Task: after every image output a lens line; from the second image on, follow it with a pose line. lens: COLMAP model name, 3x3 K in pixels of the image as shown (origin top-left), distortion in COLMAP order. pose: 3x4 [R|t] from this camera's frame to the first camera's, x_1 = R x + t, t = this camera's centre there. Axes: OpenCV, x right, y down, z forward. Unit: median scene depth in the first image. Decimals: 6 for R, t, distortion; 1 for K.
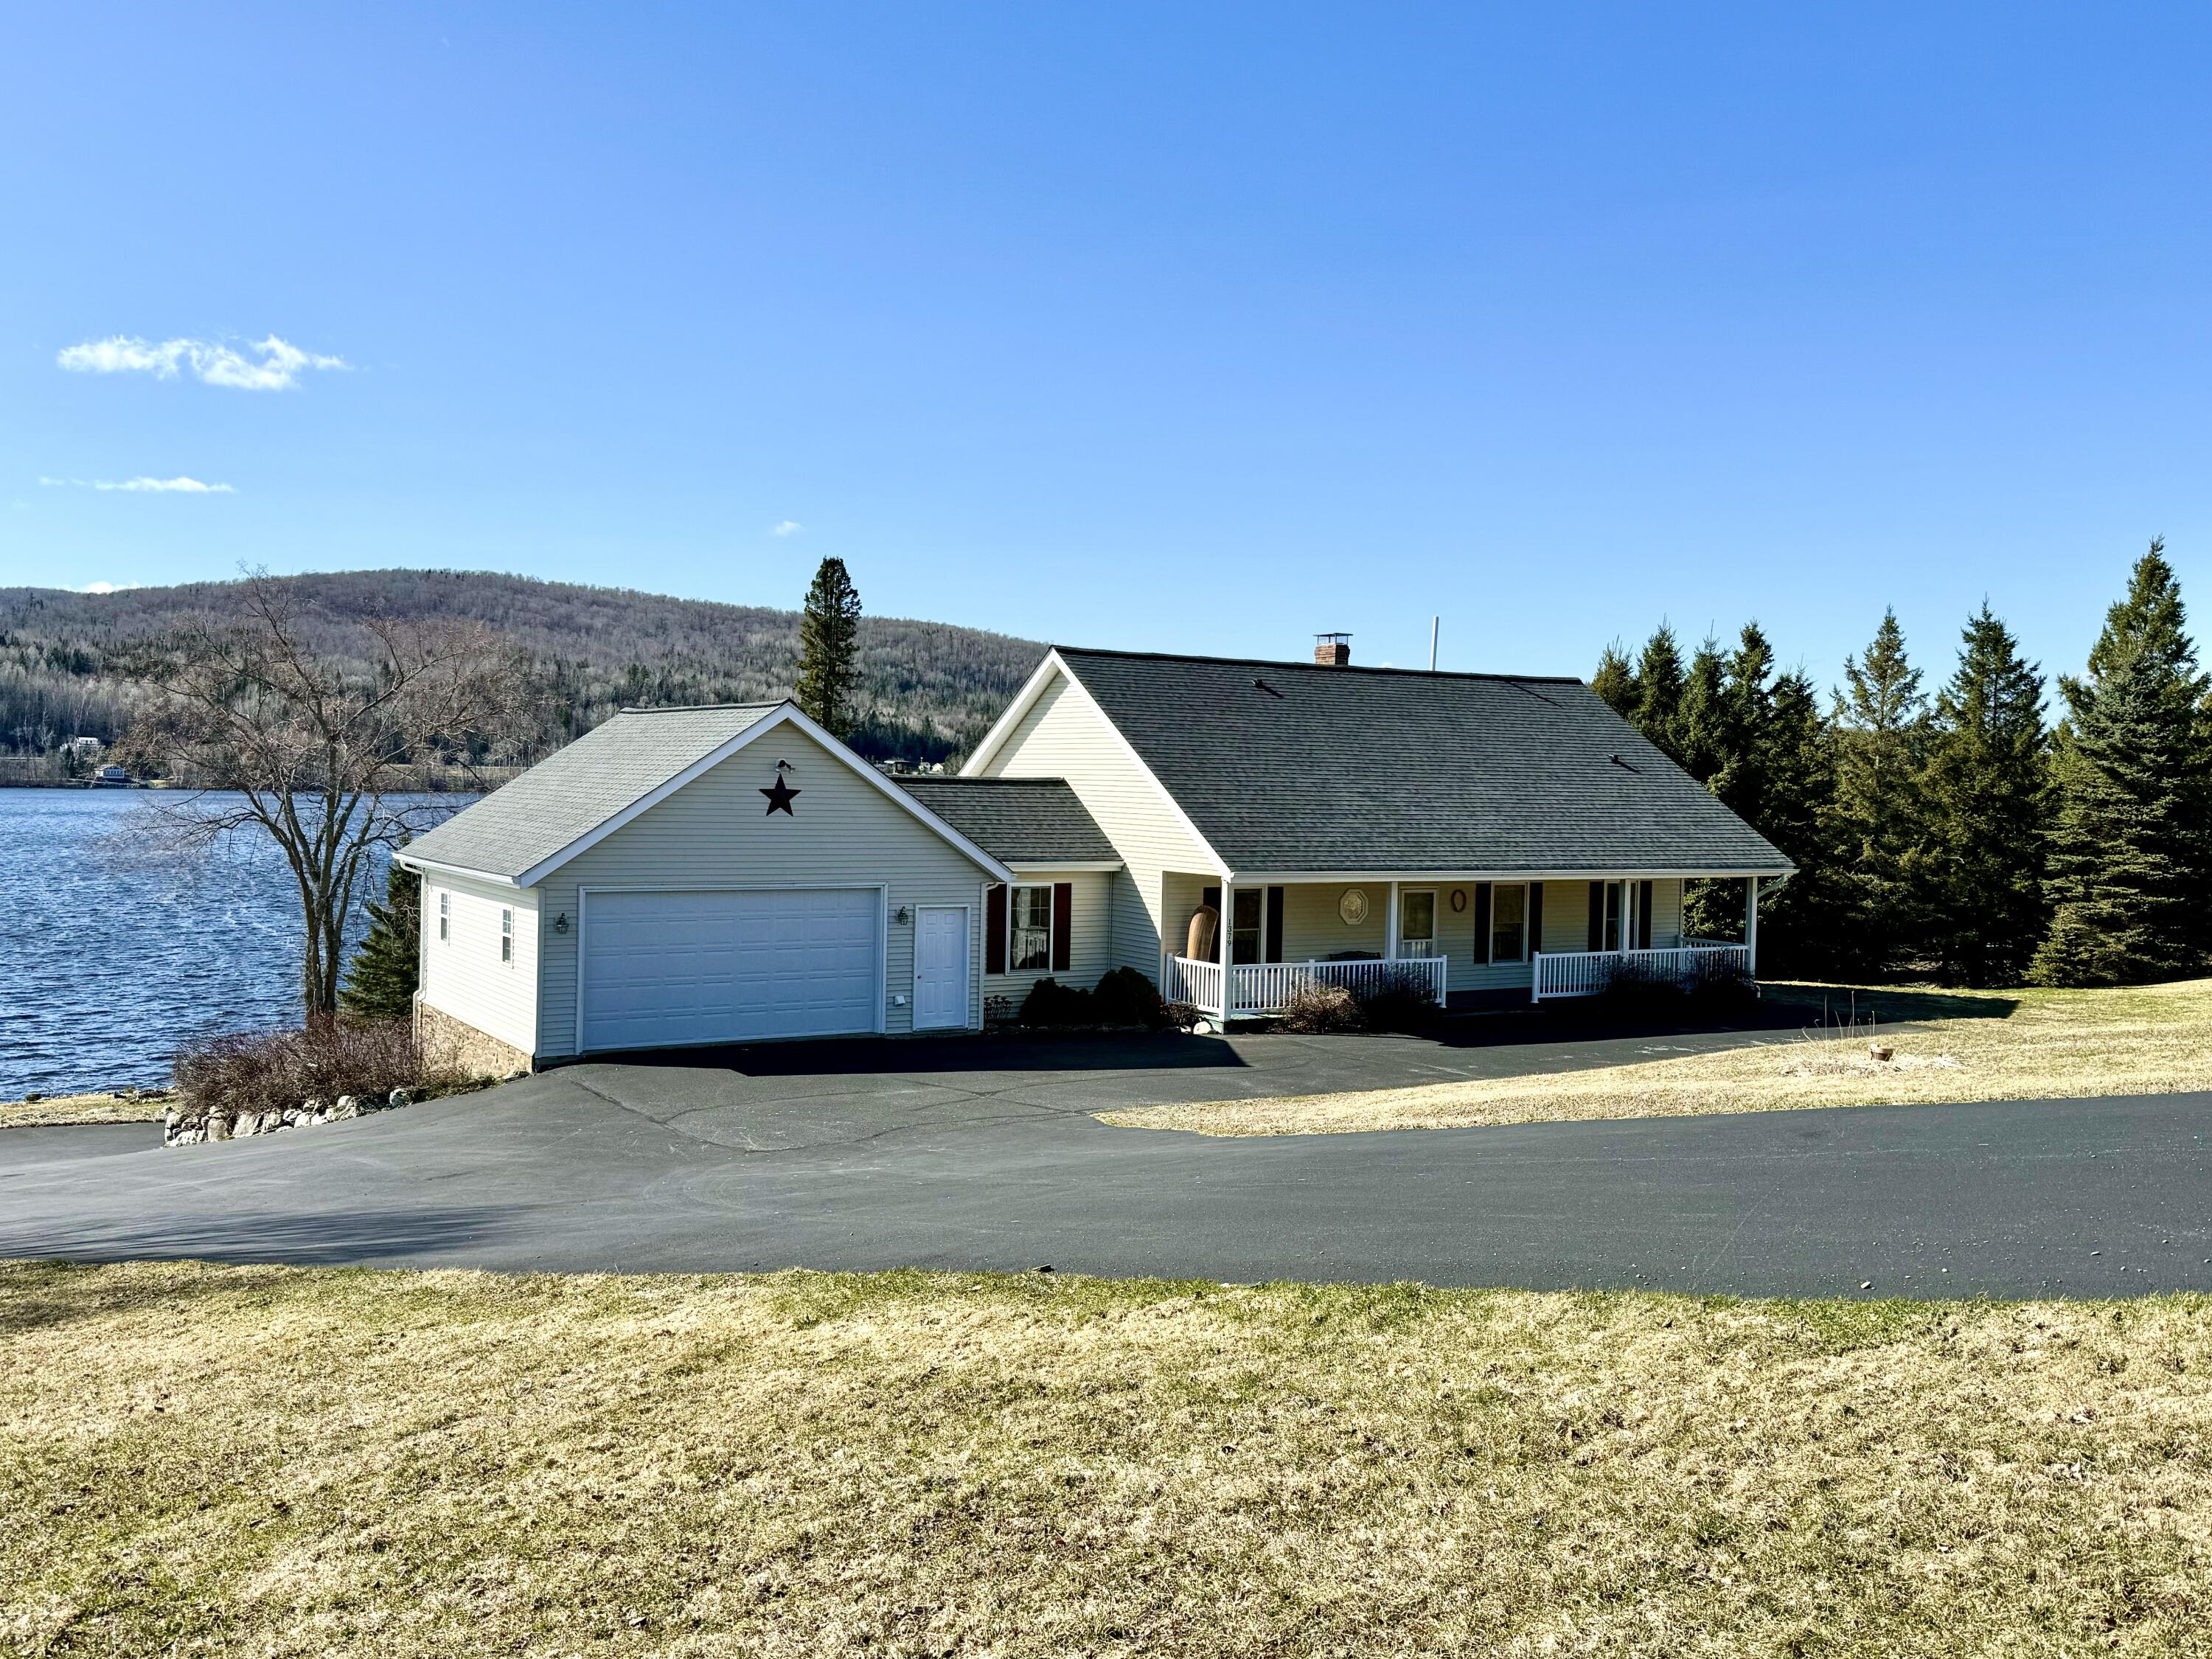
lens RADIAL K [[1955.2, 0, 1106.0], [0, 1955.2, 829.5], [0, 0, 1]] dist [0.001648, -0.003356]
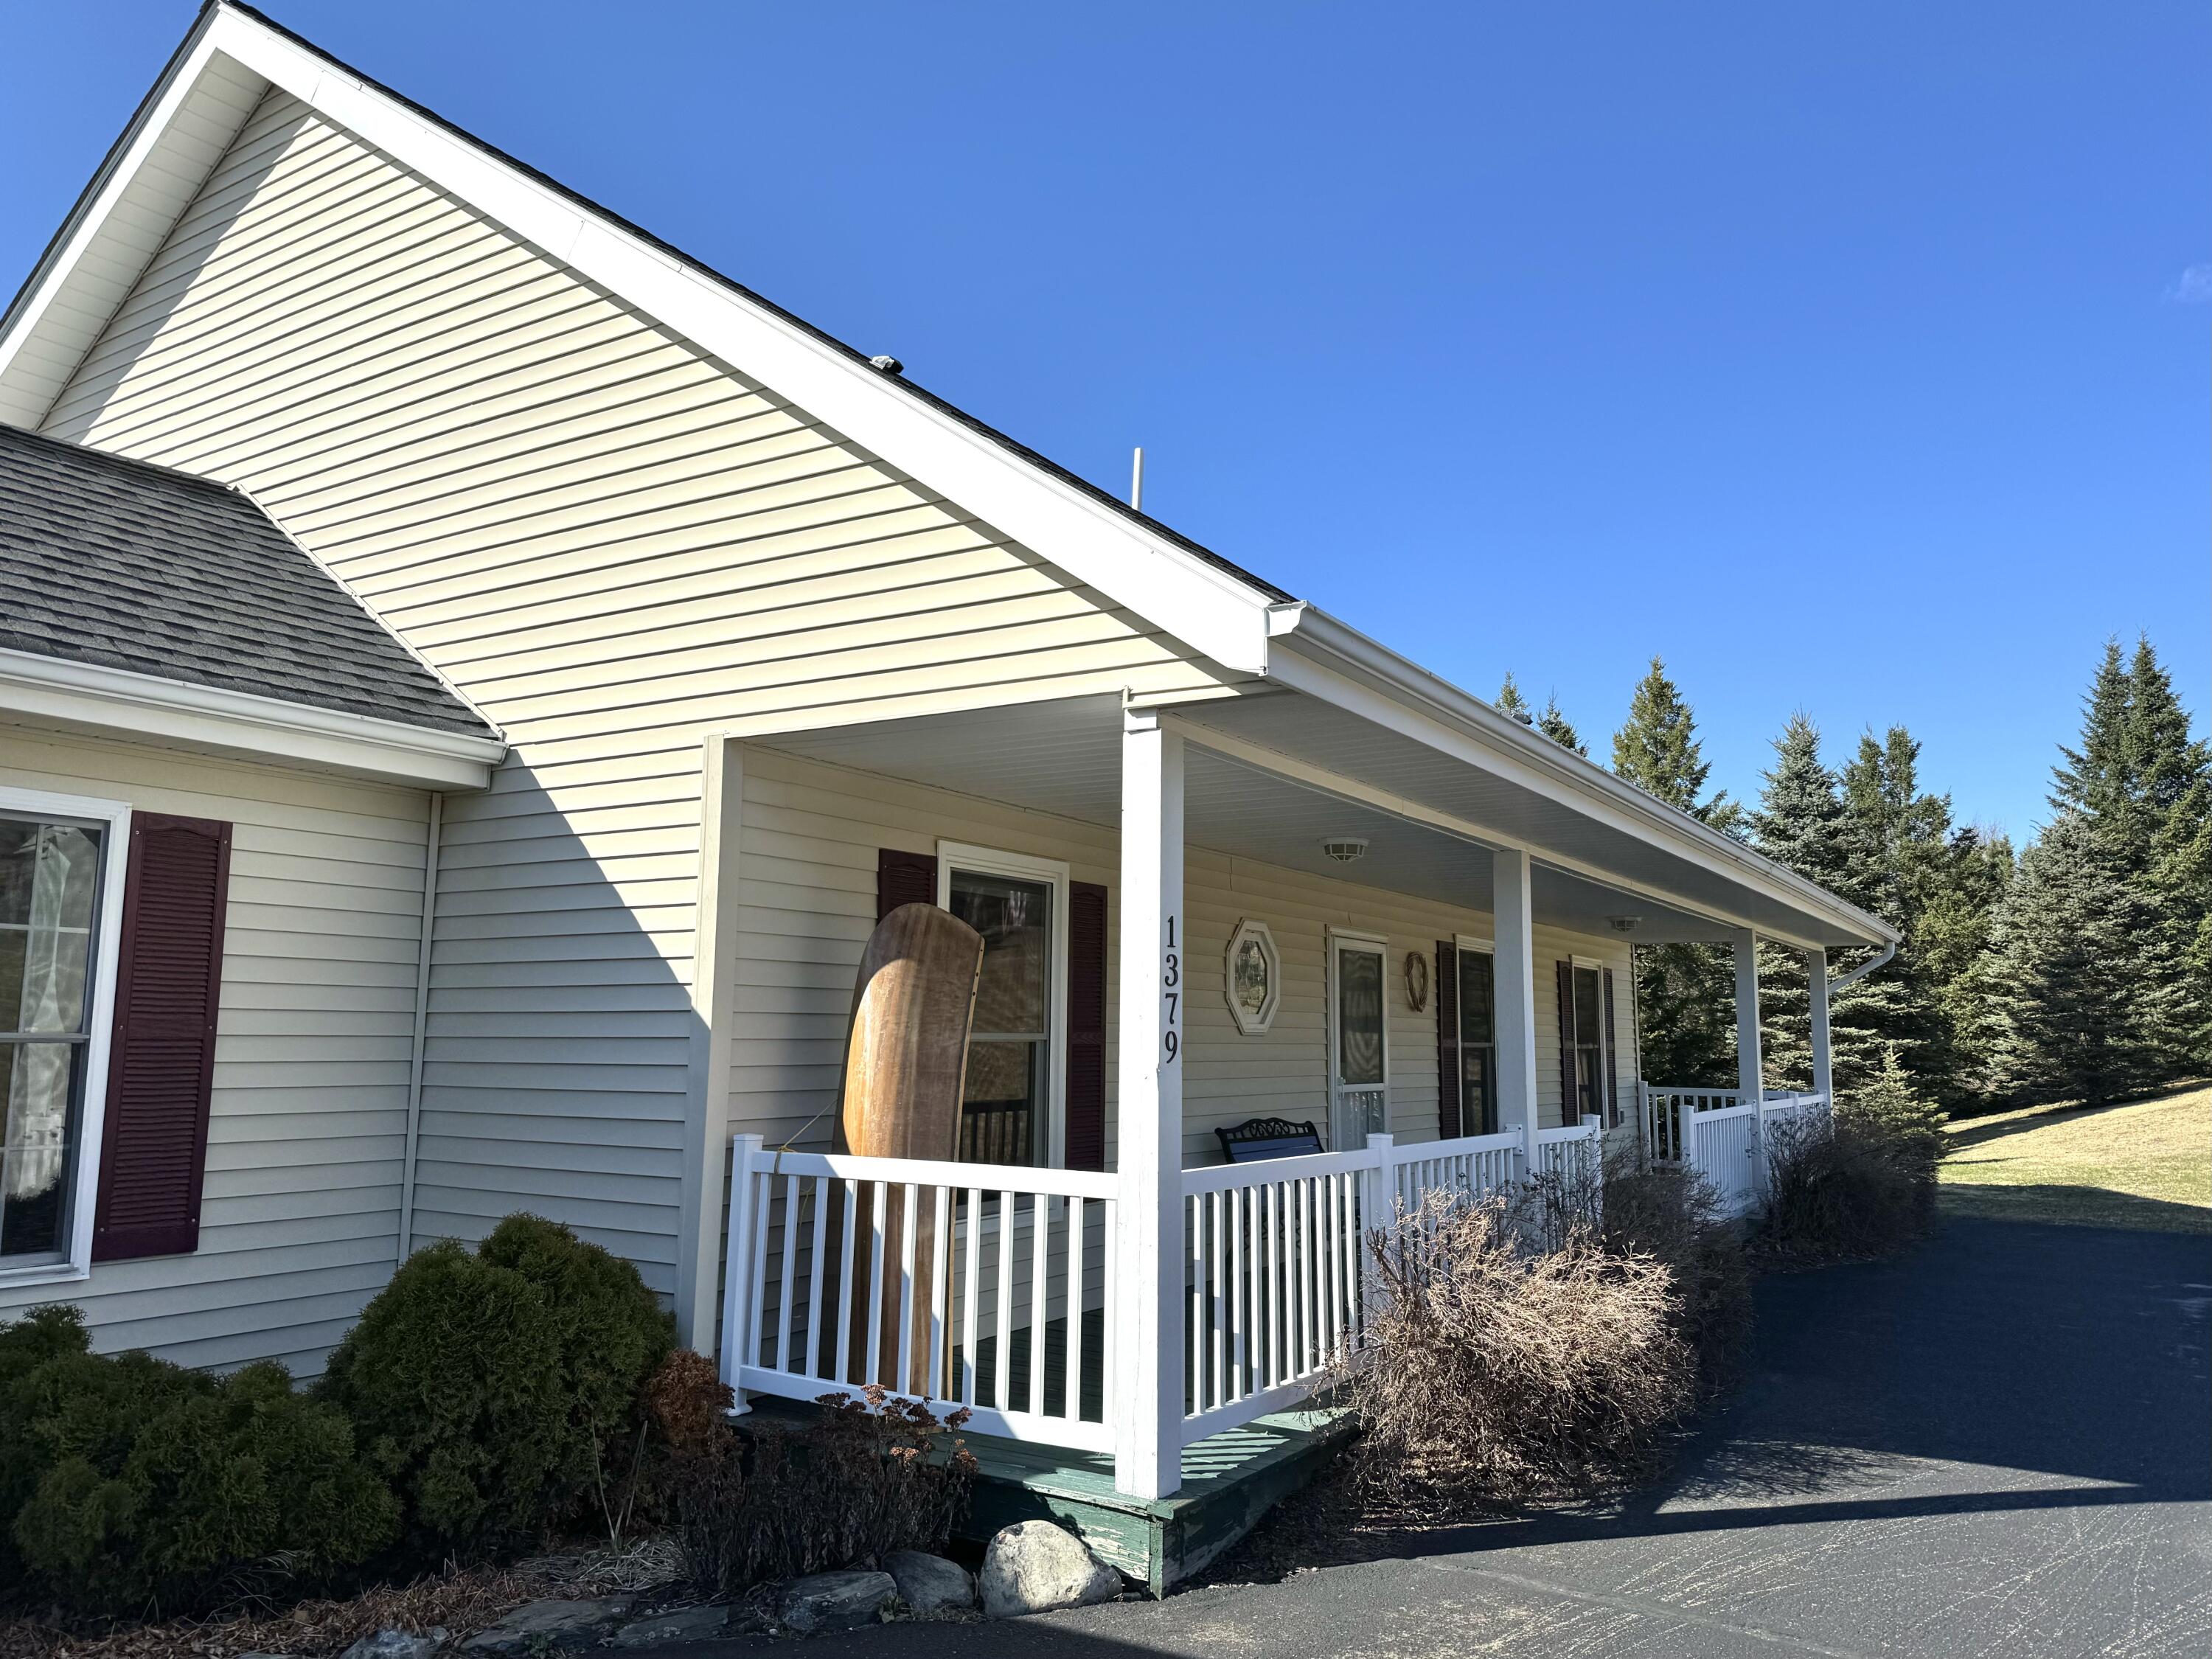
lens RADIAL K [[1622.6, 0, 1106.0], [0, 1622.6, 829.5], [0, 0, 1]] dist [0.006218, -0.002160]
pose [[0.902896, 0.040667, 0.427931, -0.007135], [0.025572, 0.988670, -0.147910, 0.055747], [-0.429098, 0.144490, 0.891626, 0.801860]]
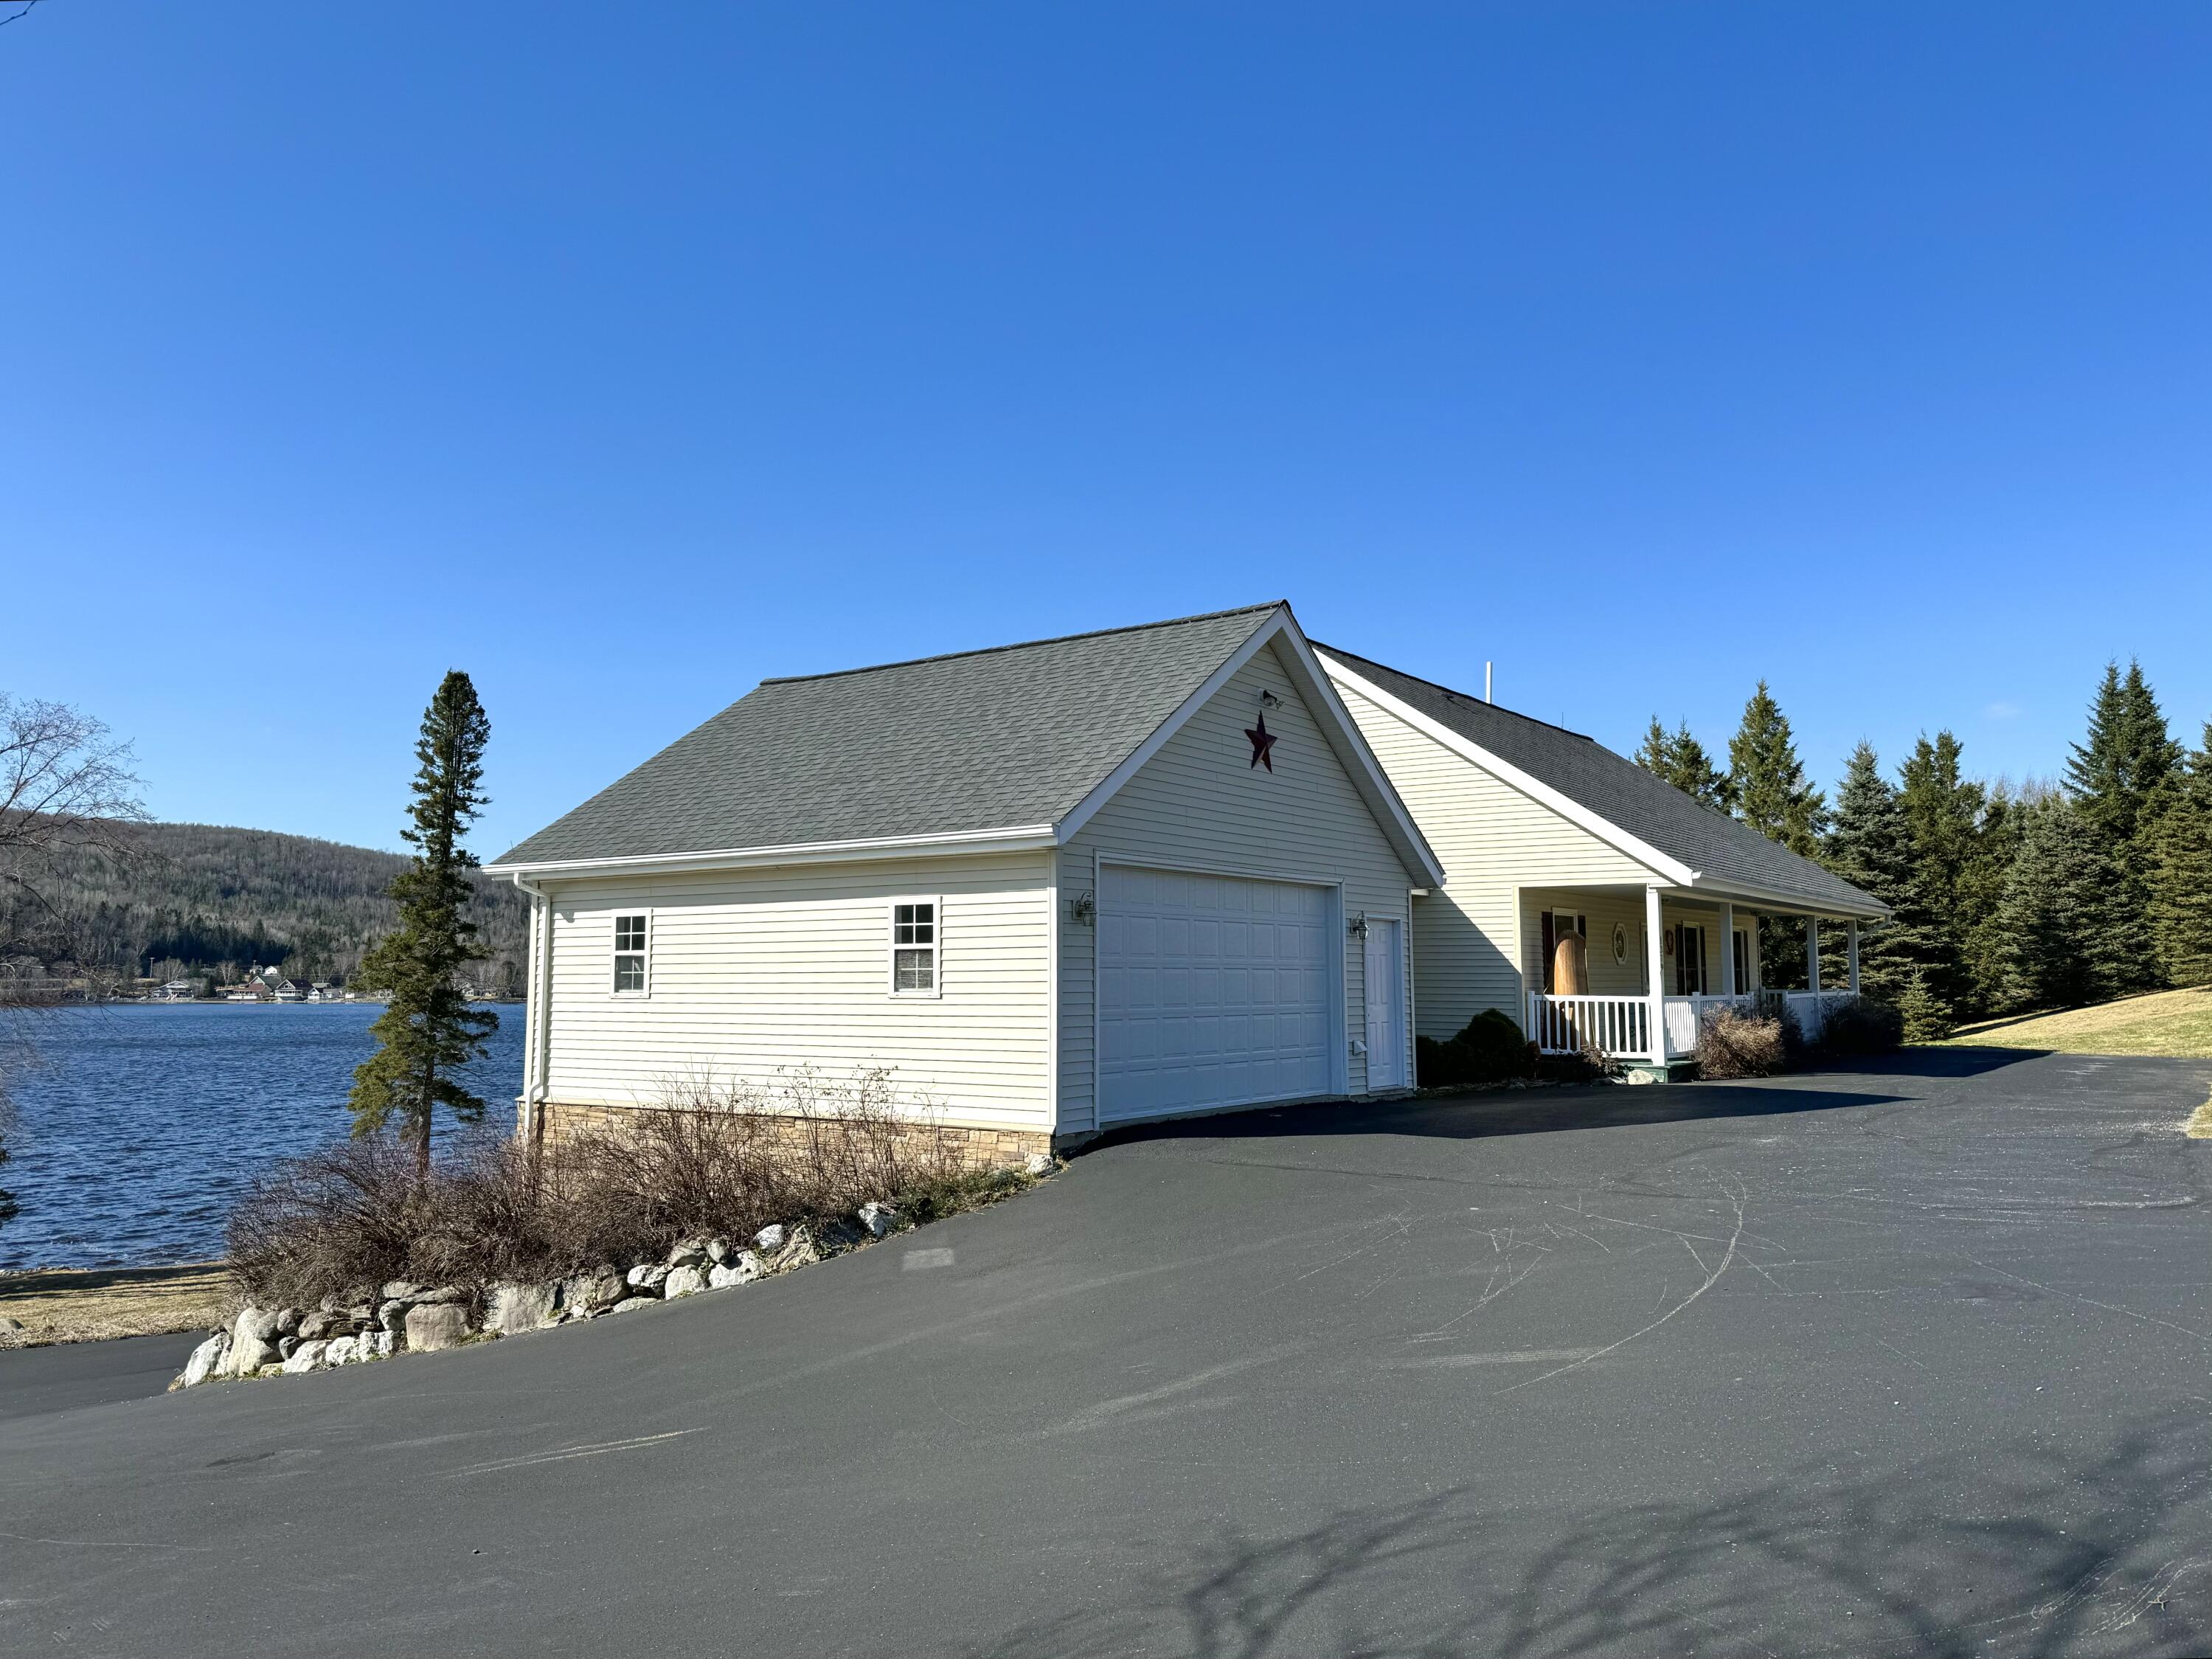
lens RADIAL K [[1678.8, 0, 1106.0], [0, 1678.8, 829.5], [0, 0, 1]] dist [0.000050, 0.003705]
pose [[0.919853, 0.010302, 0.392128, -0.386220], [0.035064, 0.993494, -0.108355, 0.064656], [-0.390693, 0.113420, 0.913507, 0.423837]]
